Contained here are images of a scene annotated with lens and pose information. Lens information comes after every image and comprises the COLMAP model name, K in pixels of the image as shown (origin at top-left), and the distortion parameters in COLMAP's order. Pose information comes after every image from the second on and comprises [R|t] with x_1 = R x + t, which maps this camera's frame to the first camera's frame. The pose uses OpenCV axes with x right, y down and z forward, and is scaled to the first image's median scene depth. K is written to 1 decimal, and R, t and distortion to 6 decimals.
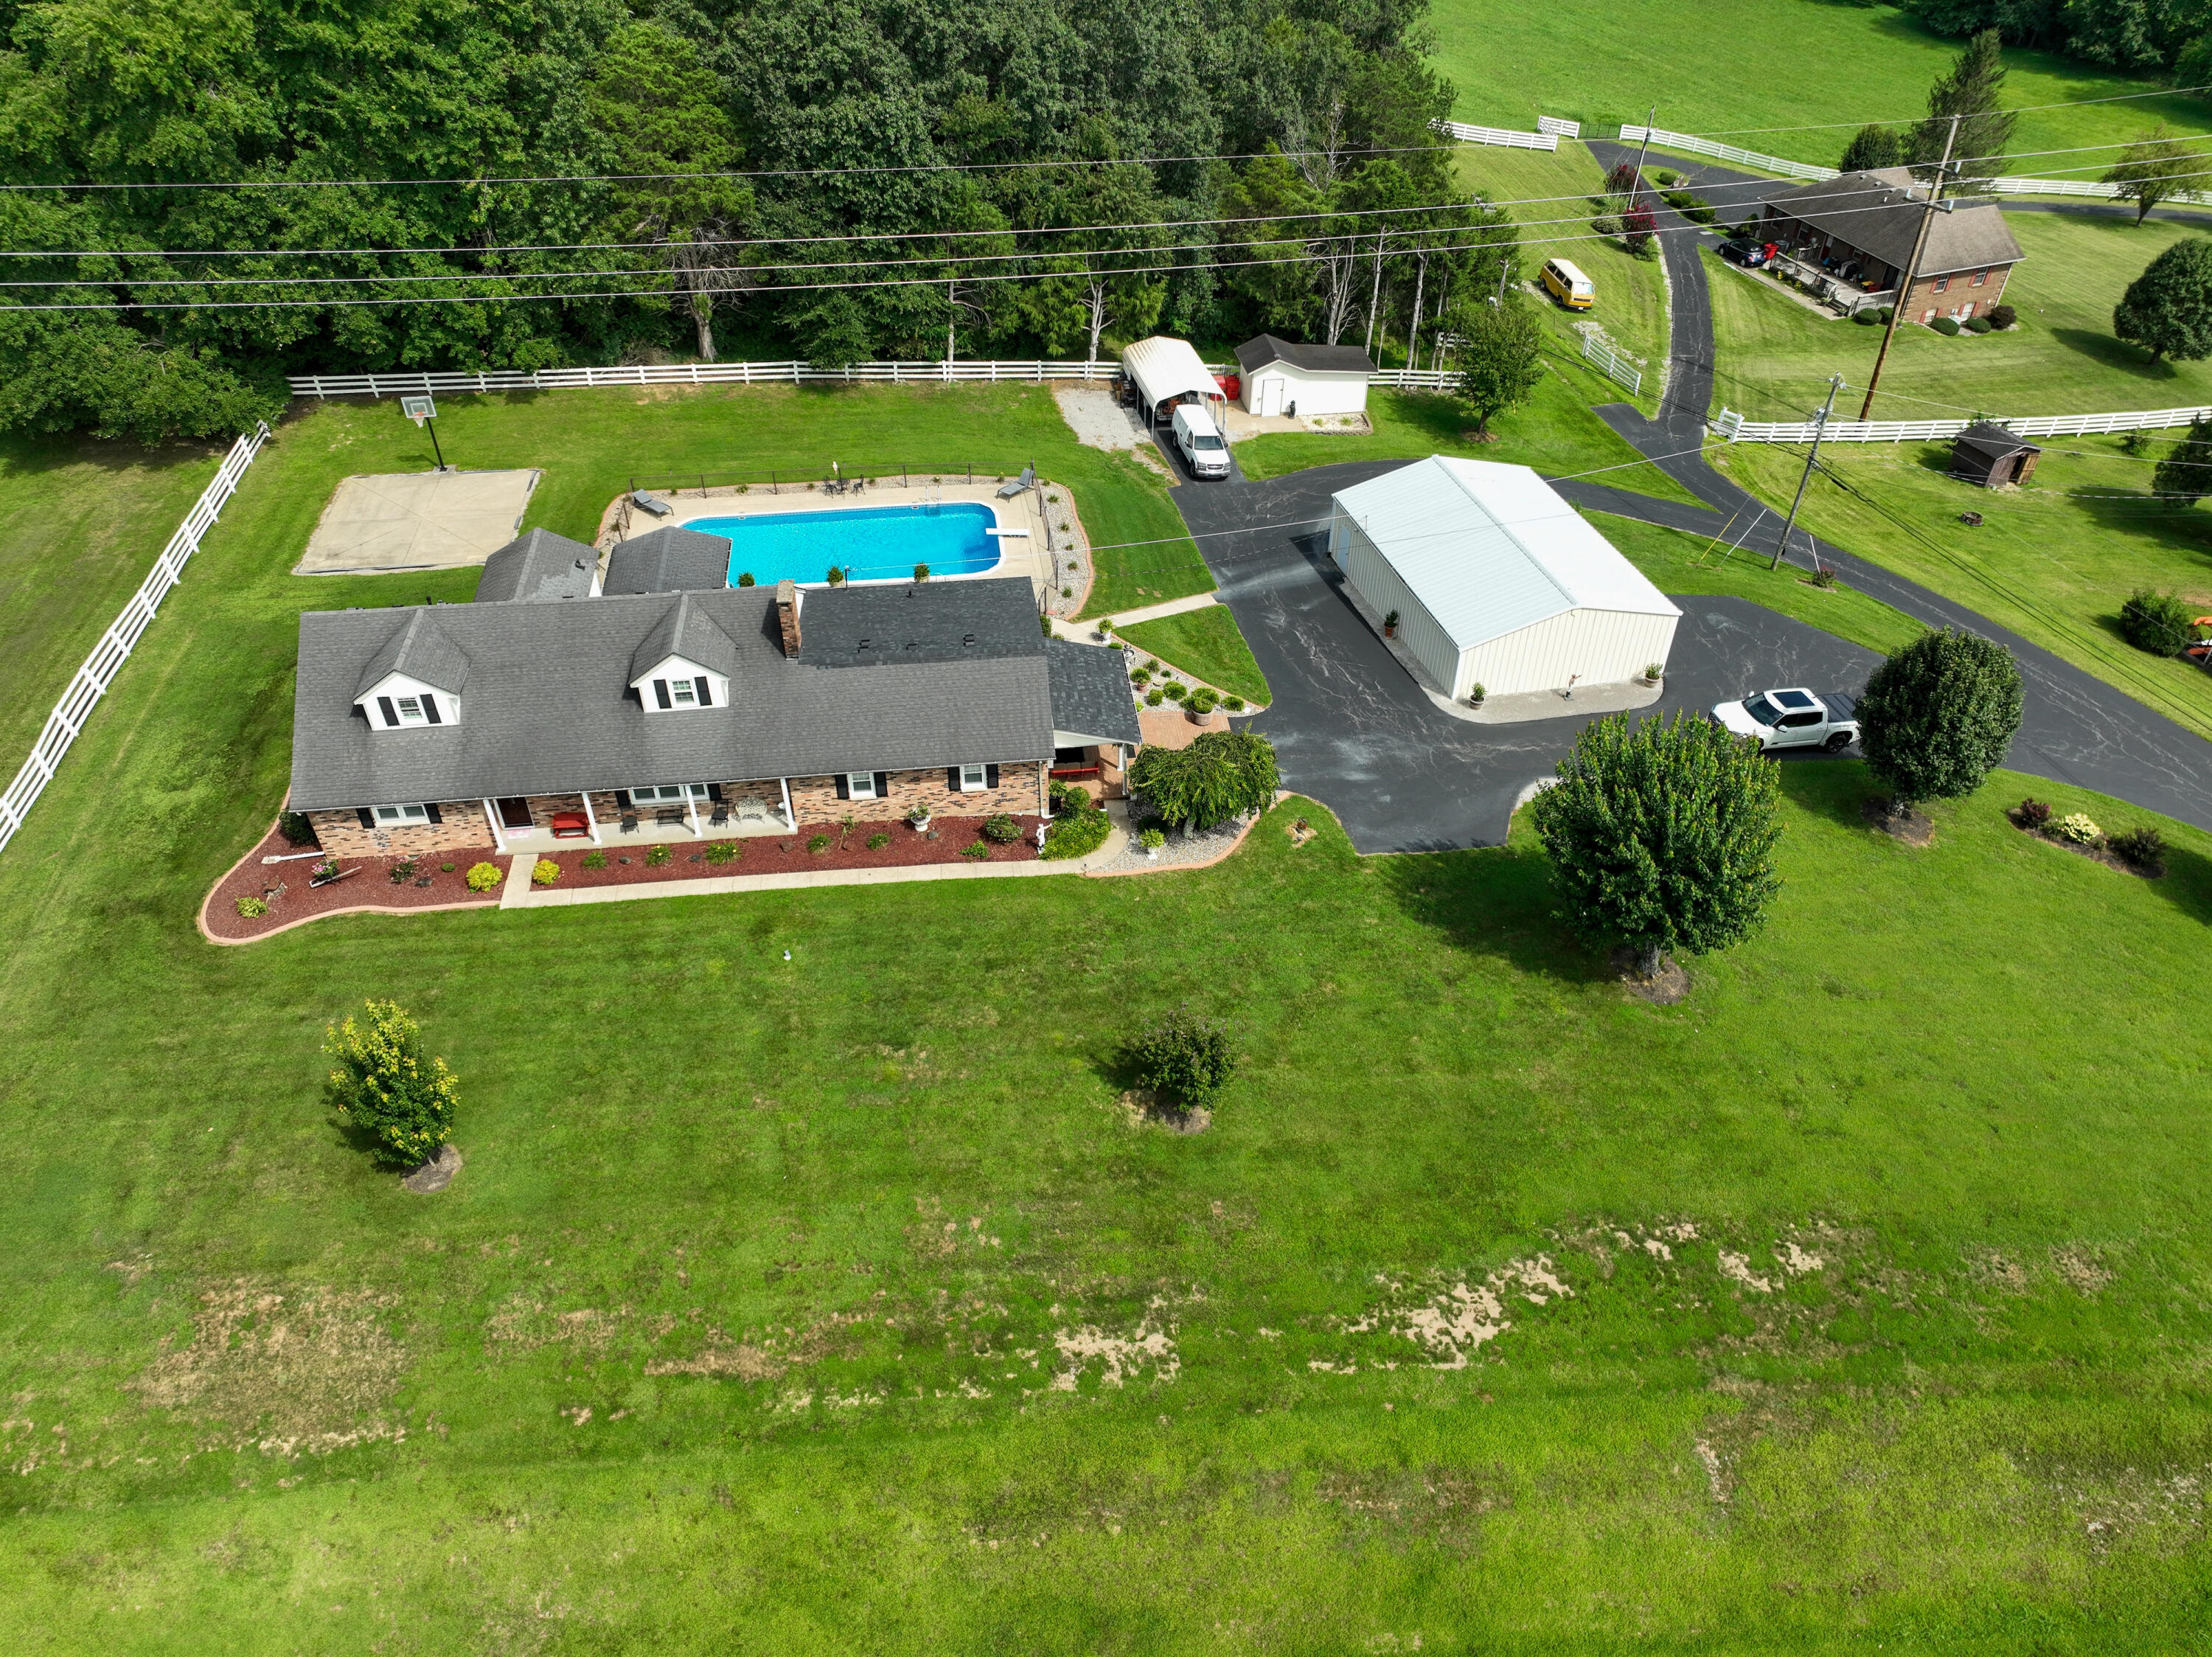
lens RADIAL K [[1552.3, 0, 1117.9], [0, 1552.3, 825.2], [0, 0, 1]] dist [0.003474, 0.013740]
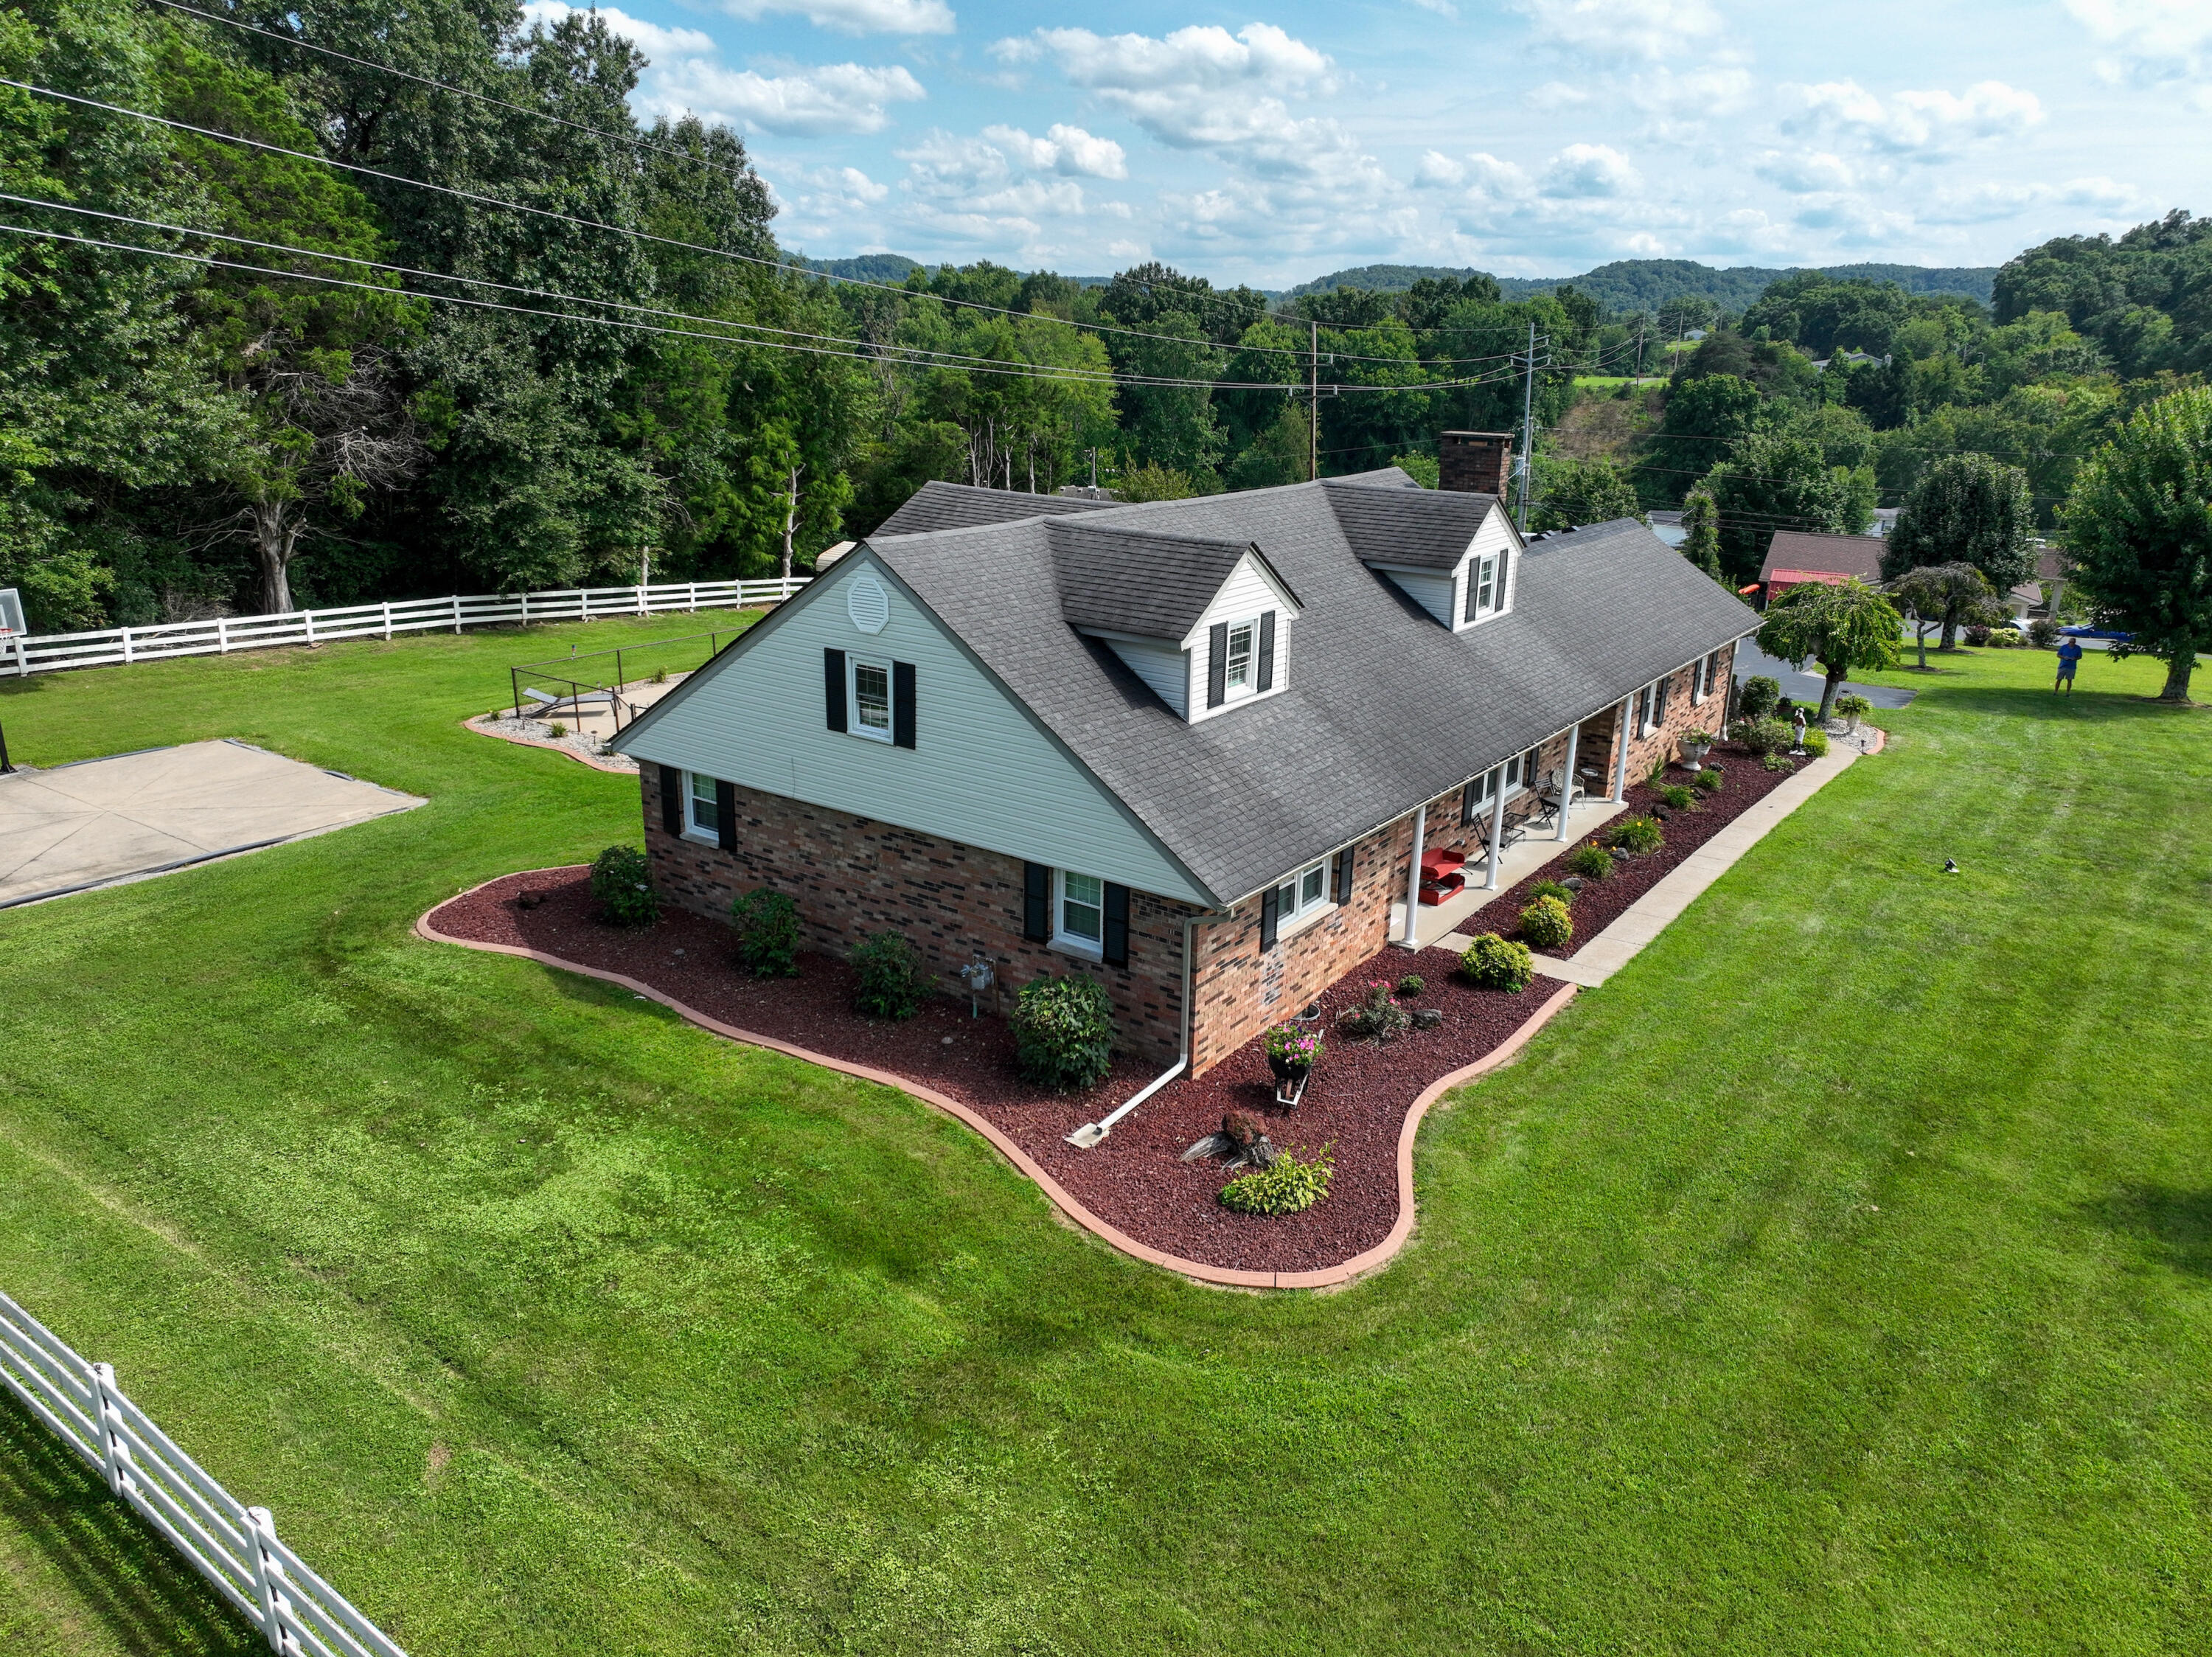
lens RADIAL K [[1552.3, 0, 1116.4], [0, 1552.3, 828.4], [0, 0, 1]] dist [0.003474, 0.013740]
pose [[0.676454, -0.219864, 0.702901, -0.759725], [0.463862, 0.868502, -0.174747, 0.025506], [-0.572050, 0.444258, 0.689488, 0.707922]]
